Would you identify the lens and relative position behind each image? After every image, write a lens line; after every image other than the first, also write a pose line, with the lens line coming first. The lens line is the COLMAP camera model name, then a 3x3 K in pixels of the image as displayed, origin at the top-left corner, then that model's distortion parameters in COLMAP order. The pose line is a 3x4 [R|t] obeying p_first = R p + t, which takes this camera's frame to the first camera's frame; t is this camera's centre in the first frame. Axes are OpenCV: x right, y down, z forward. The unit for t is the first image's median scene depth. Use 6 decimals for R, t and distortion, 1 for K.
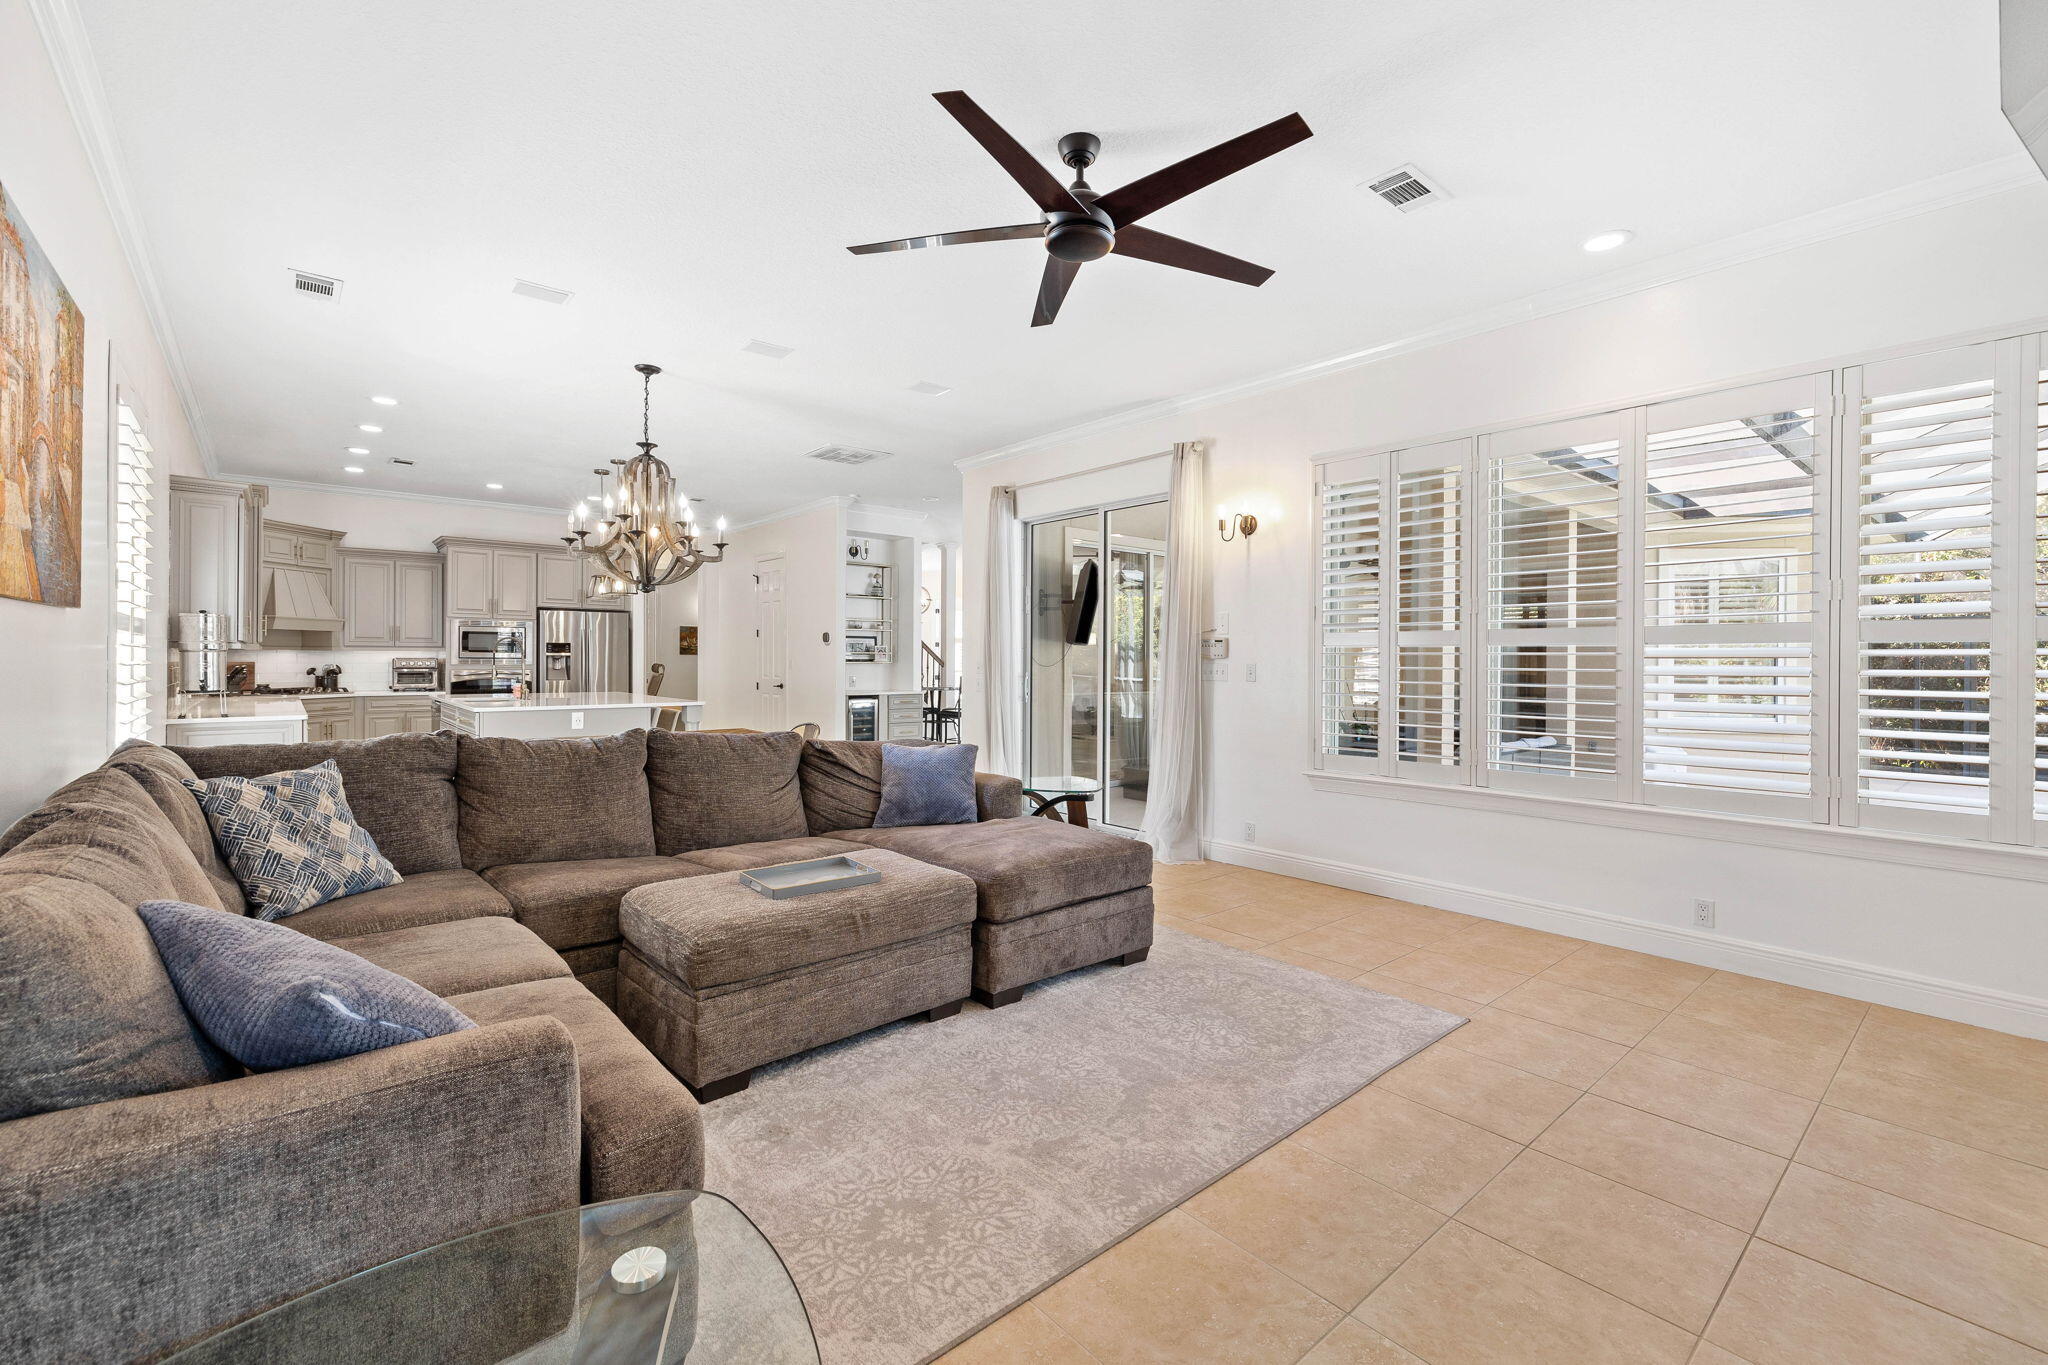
lens RADIAL K [[860.7, 0, 1030.8], [0, 860.7, 657.4], [0, 0, 1]] dist [-0.016841, 0.000122]
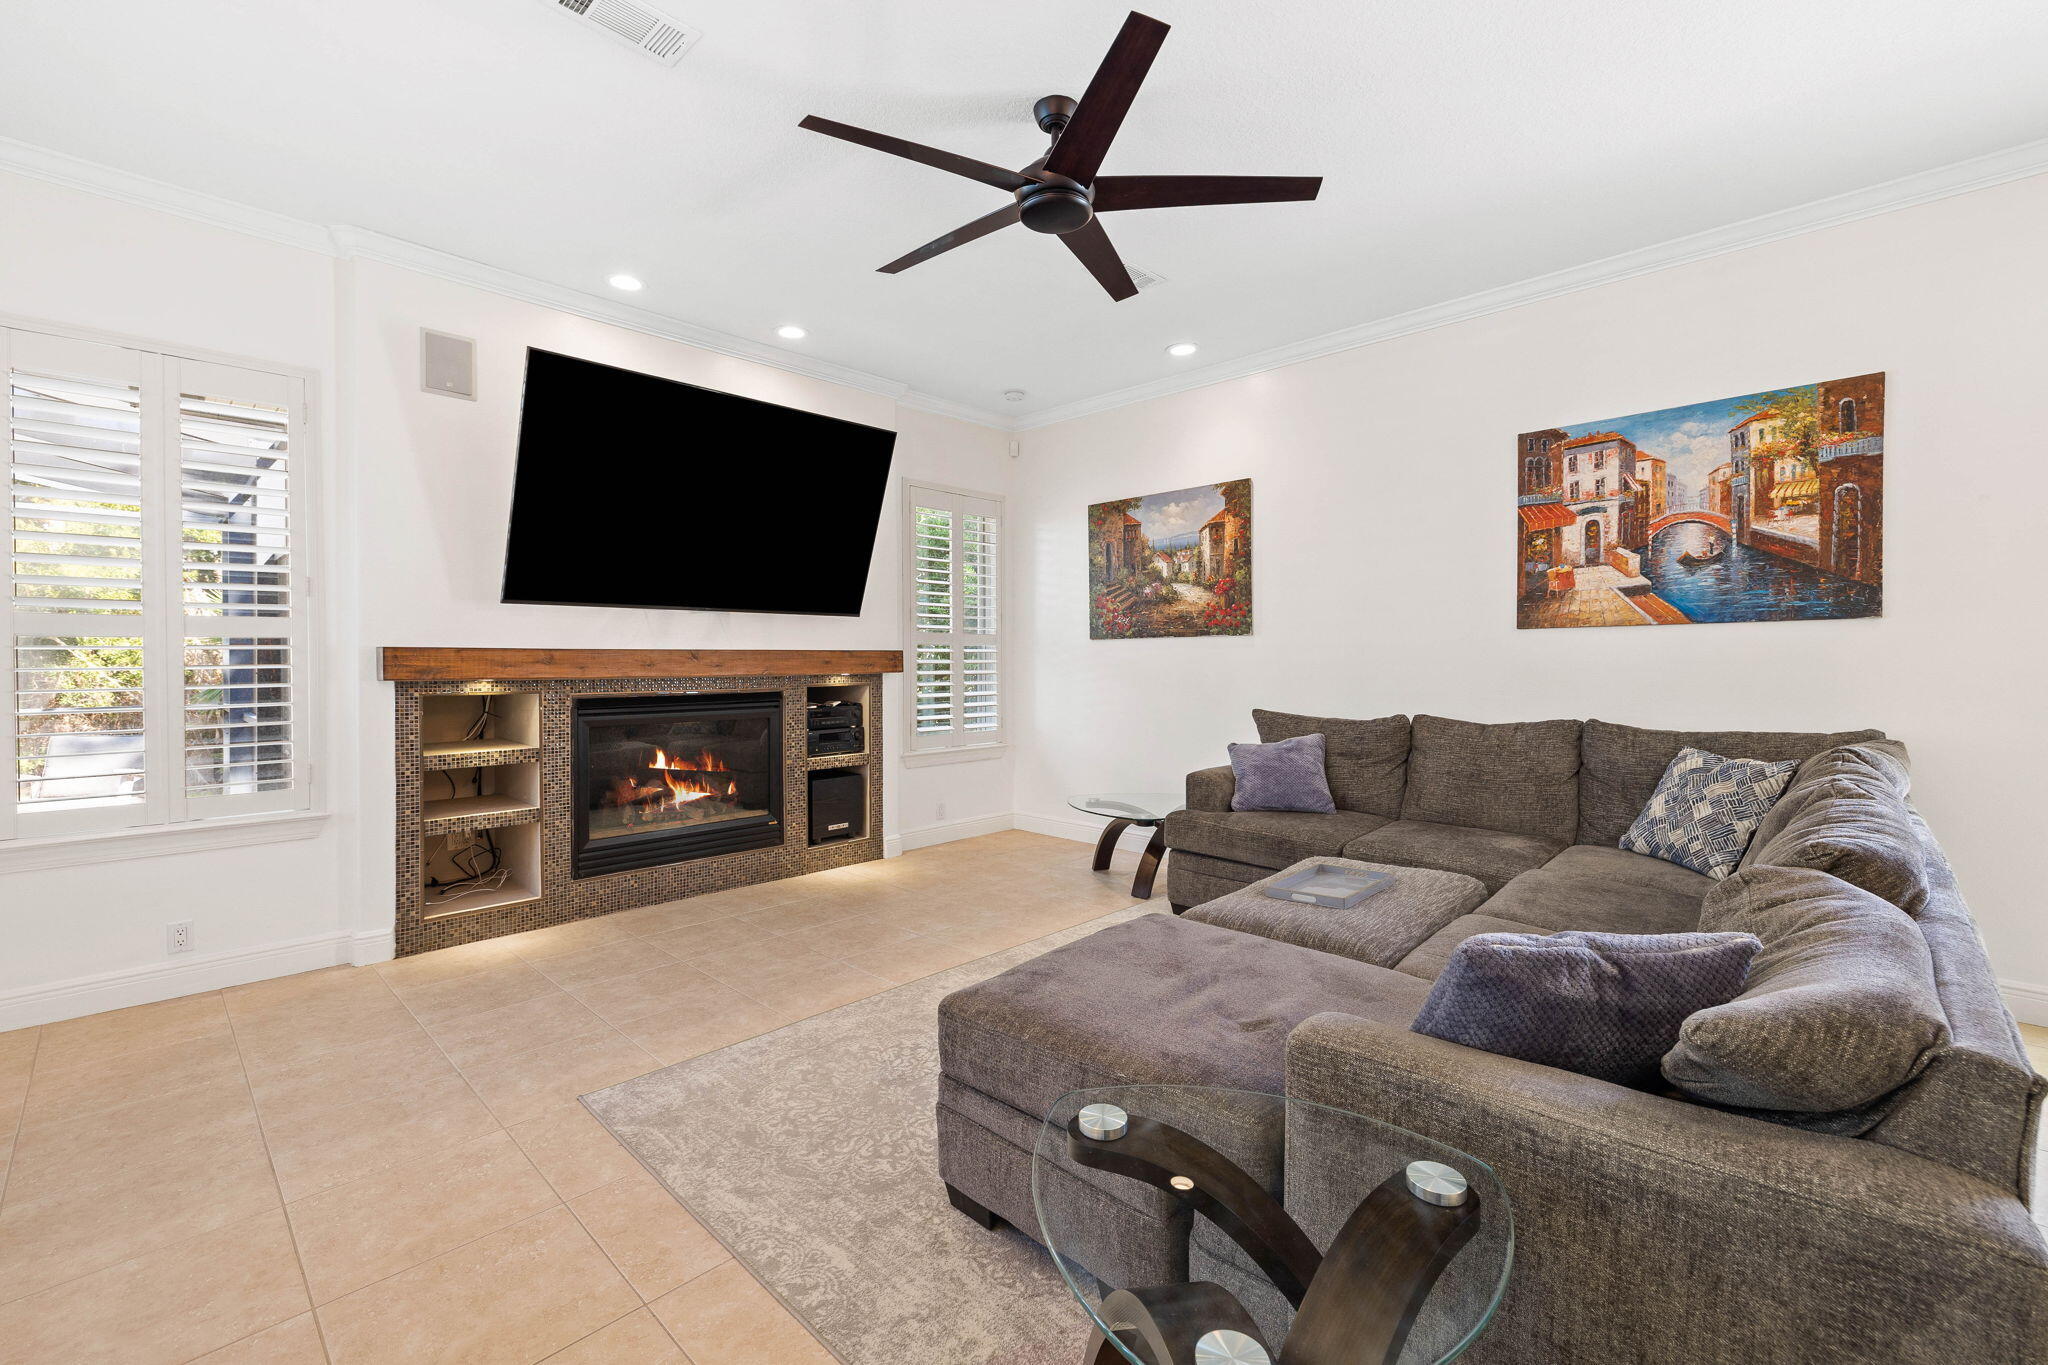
lens RADIAL K [[864.7, 0, 1014.1], [0, 864.7, 664.4], [0, 0, 1]] dist [0.000163, 0.000178]
pose [[-0.996543, -0.005428, -0.082902, 0.059300], [-0.005372, 0.999985, -0.000898, 0.003363], [0.082906, -0.000449, -0.996557, 0.645537]]
